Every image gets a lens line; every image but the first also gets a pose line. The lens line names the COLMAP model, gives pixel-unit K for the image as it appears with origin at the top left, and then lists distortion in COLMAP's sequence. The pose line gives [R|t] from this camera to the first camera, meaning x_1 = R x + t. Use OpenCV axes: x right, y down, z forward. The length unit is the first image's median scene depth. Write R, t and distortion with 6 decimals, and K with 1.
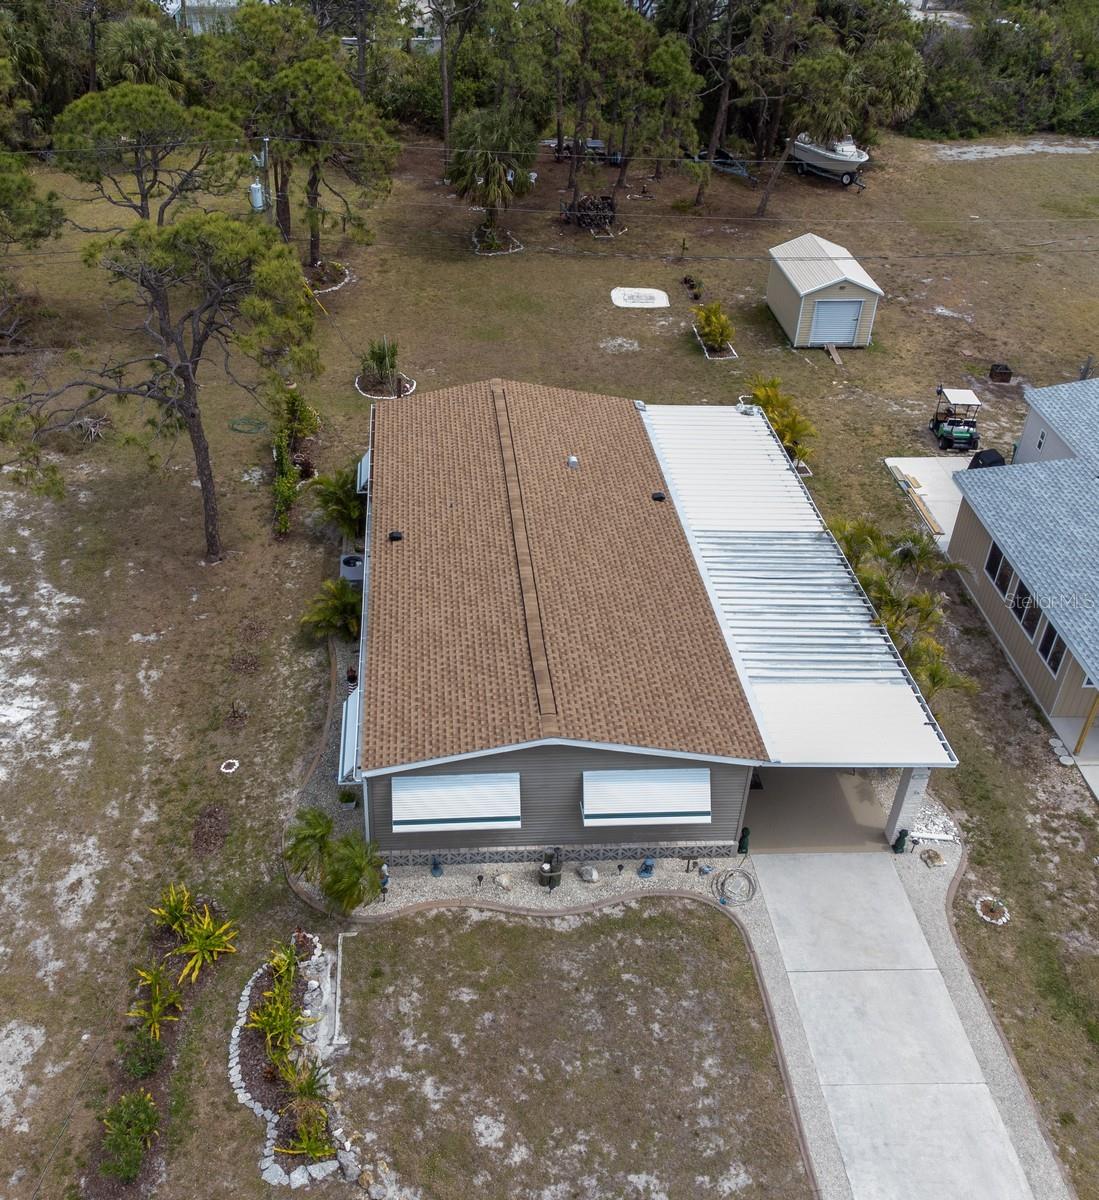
lens RADIAL K [[1163.9, 0, 493.4], [0, 1163.9, 594.0], [0, 0, 1]] dist [0.011941, 0.000000]
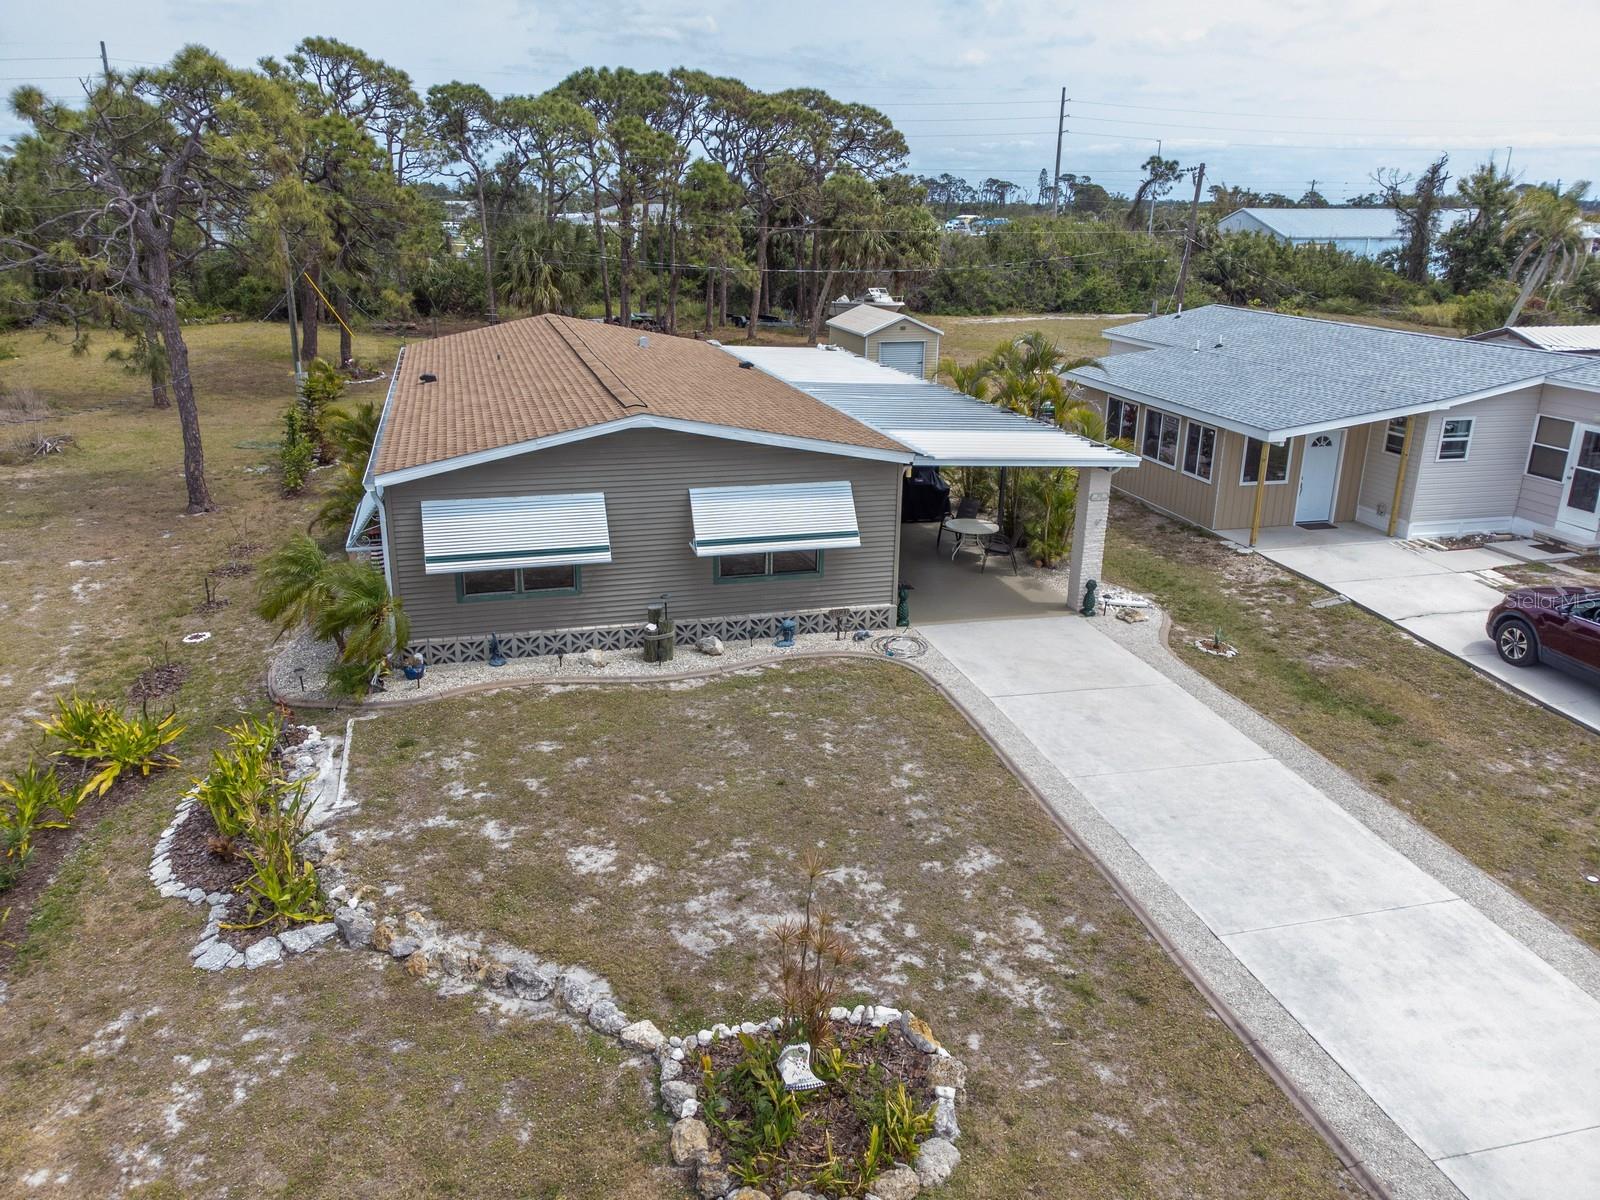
lens RADIAL K [[1163.9, 0, 793.7], [0, 1163.9, 593.2], [0, 0, 1]] dist [0.029945, -0.004688]
pose [[0.977559, -0.070328, 0.198575, -0.010642], [0.122062, 0.957364, -0.261832, 0.425012], [-0.171695, 0.280194, 0.944464, 0.296322]]
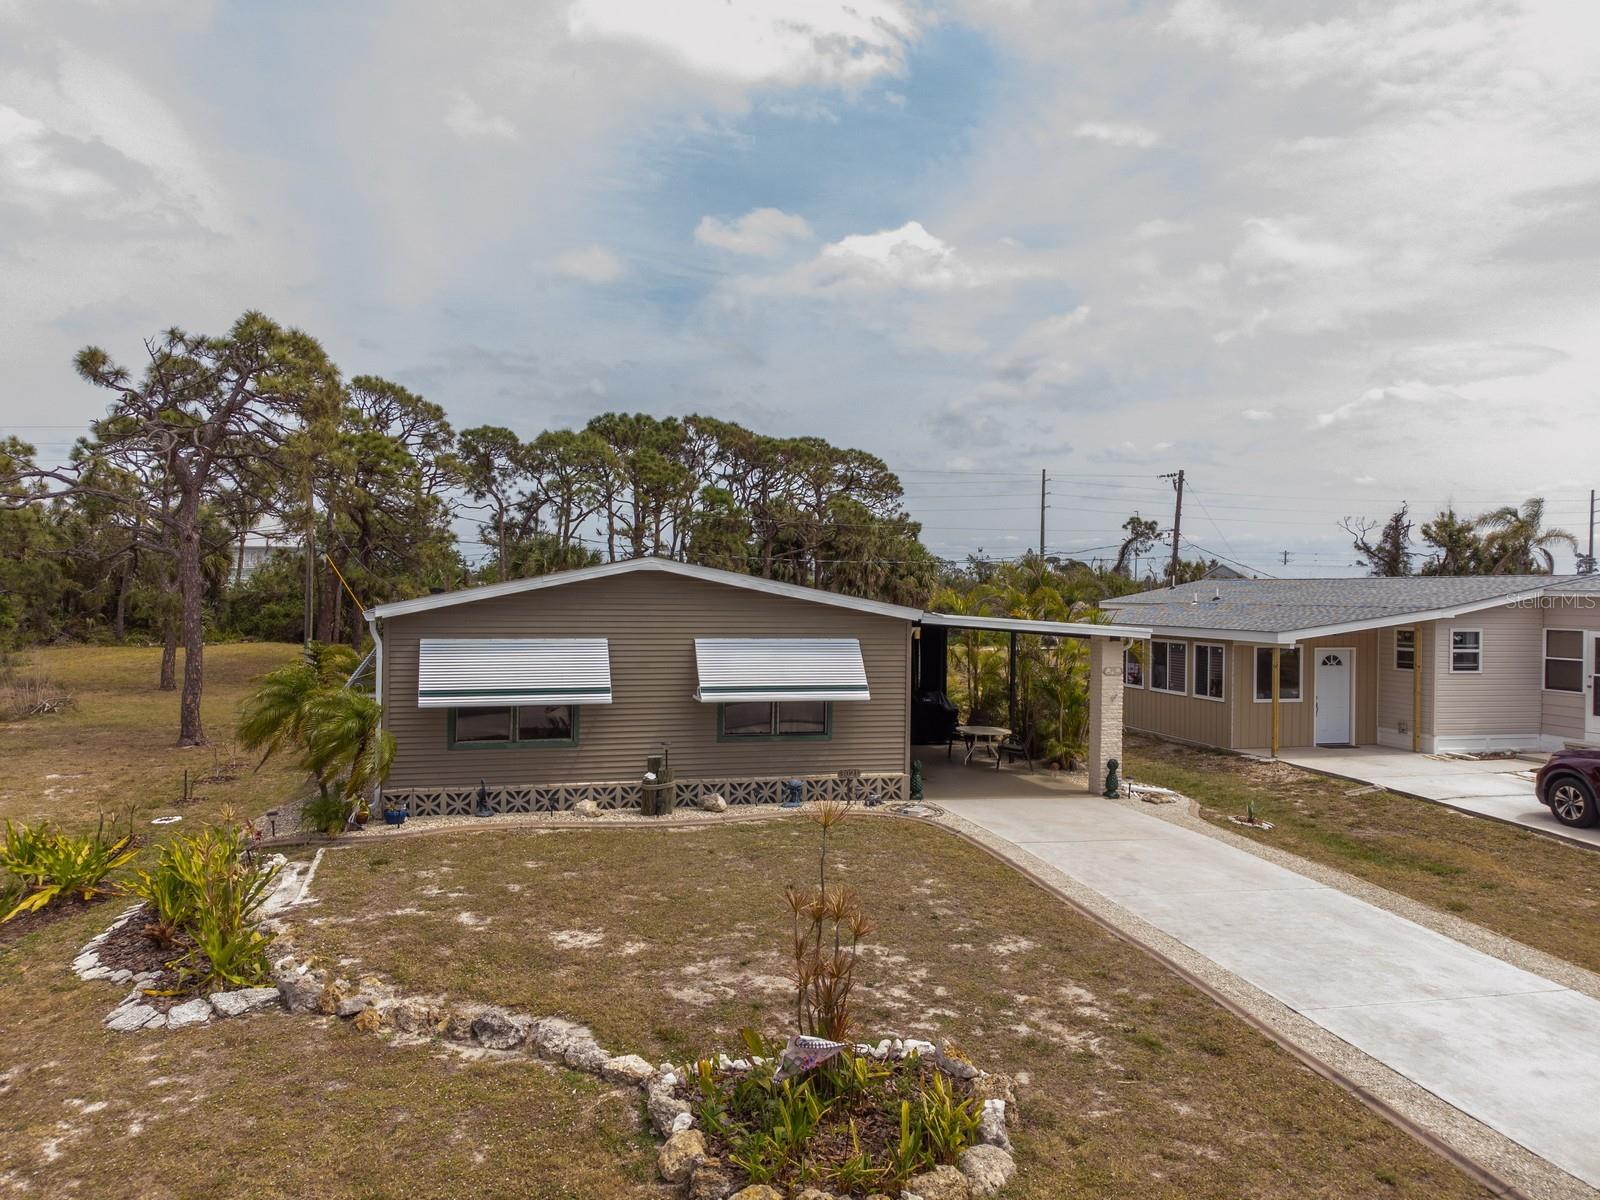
lens RADIAL K [[1163.9, 0, 794.2], [0, 1163.9, 604.8], [0, 0, 1]] dist [0.029945, -0.004688]
pose [[0.977686, -0.007160, 0.209951, -0.015580], [0.121339, 0.835091, -0.536563, 0.541320], [-0.171486, 0.550065, 0.817325, 0.374487]]
